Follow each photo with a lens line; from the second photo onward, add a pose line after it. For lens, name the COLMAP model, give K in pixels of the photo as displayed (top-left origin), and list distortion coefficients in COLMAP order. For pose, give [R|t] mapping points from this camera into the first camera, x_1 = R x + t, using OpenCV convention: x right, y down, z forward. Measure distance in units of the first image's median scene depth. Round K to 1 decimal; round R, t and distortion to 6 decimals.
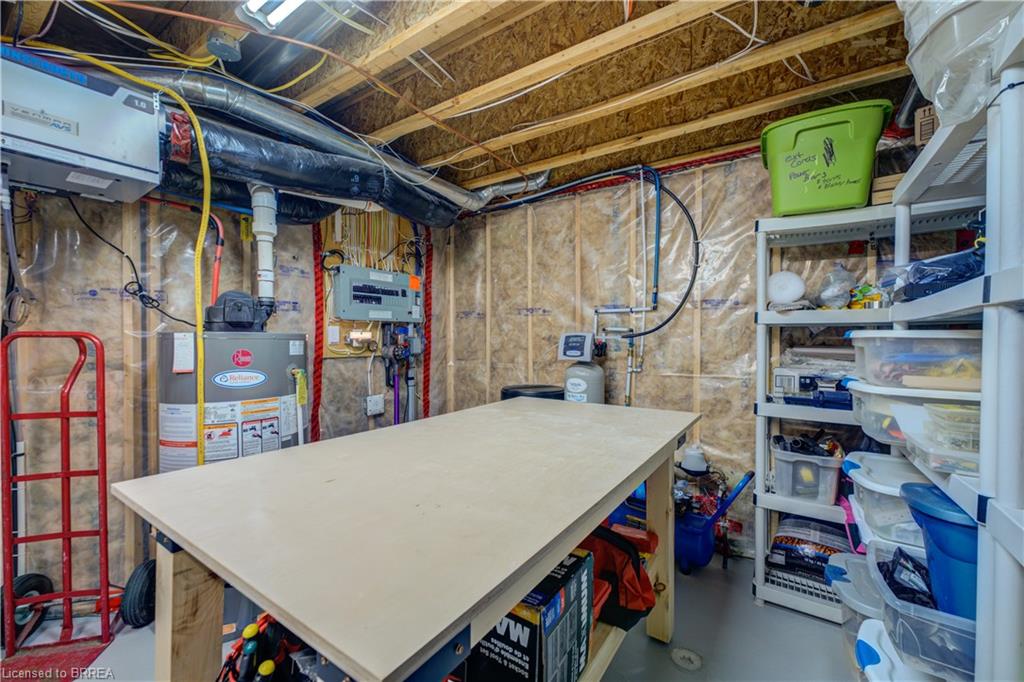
lens RADIAL K [[409.0, 0, 514.5], [0, 409.0, 342.2], [0, 0, 1]] dist [-0.000897, 0.000129]
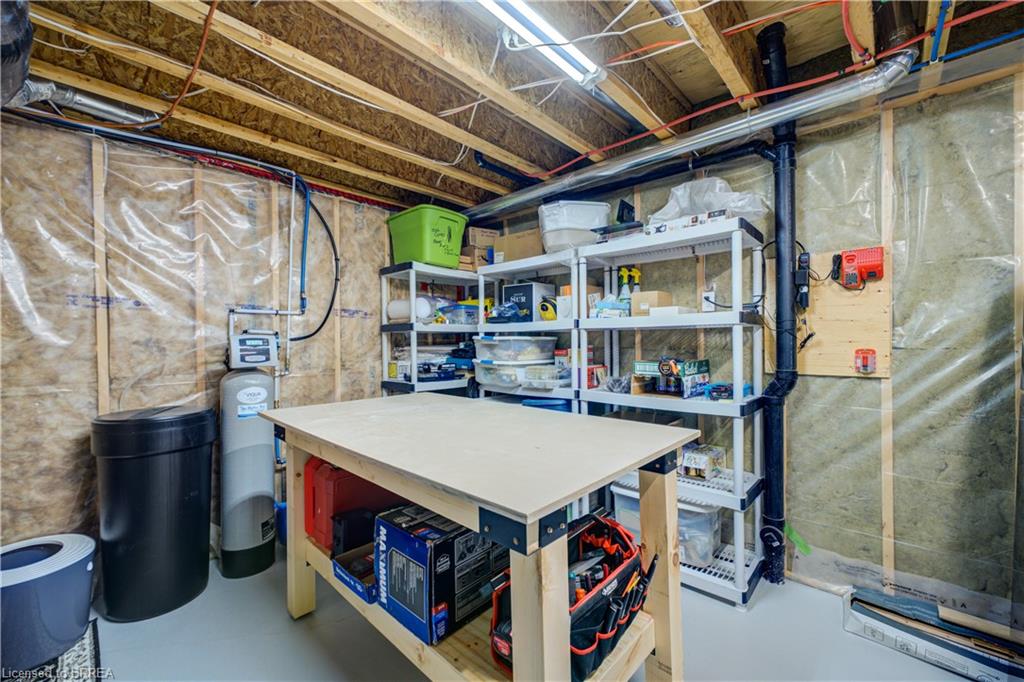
lens RADIAL K [[409.0, 0, 514.3], [0, 409.0, 341.4], [0, 0, 1]] dist [-0.000897, 0.000129]
pose [[0.155762, -0.003604, 0.987788, -0.637095], [0.016669, 0.999861, 0.001019, -0.001351], [-0.987654, 0.016307, 0.155801, 0.313192]]
